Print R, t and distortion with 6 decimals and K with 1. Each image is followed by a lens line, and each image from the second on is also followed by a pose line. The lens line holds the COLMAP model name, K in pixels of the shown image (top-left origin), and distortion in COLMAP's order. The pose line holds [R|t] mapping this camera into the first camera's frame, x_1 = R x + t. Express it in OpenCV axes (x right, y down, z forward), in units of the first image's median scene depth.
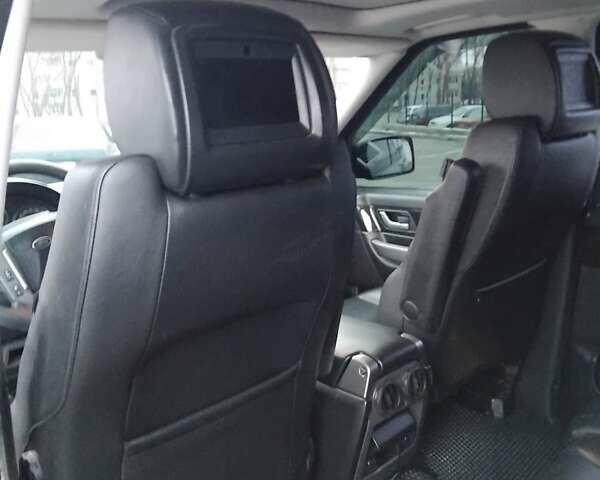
lens RADIAL K [[596.6, 0, 300.0], [0, 596.6, 240.0], [0, 0, 1]] dist [0.146380, -0.314314]
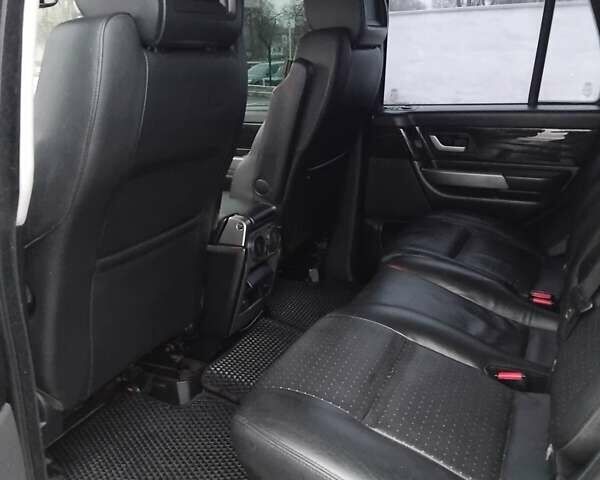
lens RADIAL K [[596.6, 0, 300.0], [0, 596.6, 240.0], [0, 0, 1]] dist [0.146380, -0.314314]
pose [[0.922213, -0.088060, 0.376523, -0.235881], [0.060262, 0.994556, 0.085007, 0.134317], [-0.381959, -0.055704, 0.922499, -0.200251]]
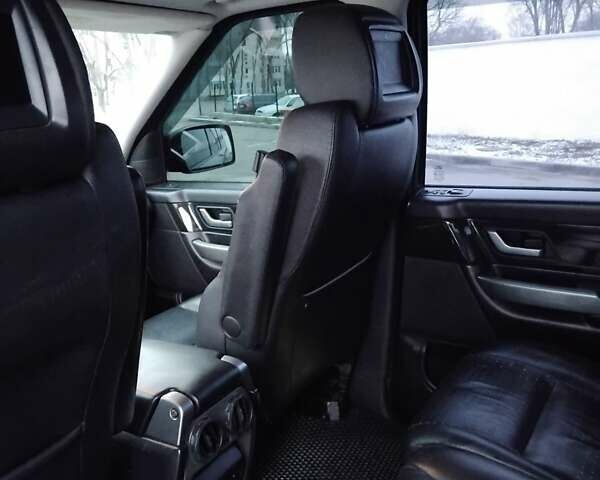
lens RADIAL K [[594.6, 0, 300.0], [0, 594.6, 240.0], [0, 0, 1]] dist [0.152751, -0.325797]
pose [[0.961630, -0.068254, 0.265722, 0.061450], [0.063356, 0.997626, 0.026973, -0.025666], [-0.266932, -0.009103, 0.963672, 0.153415]]
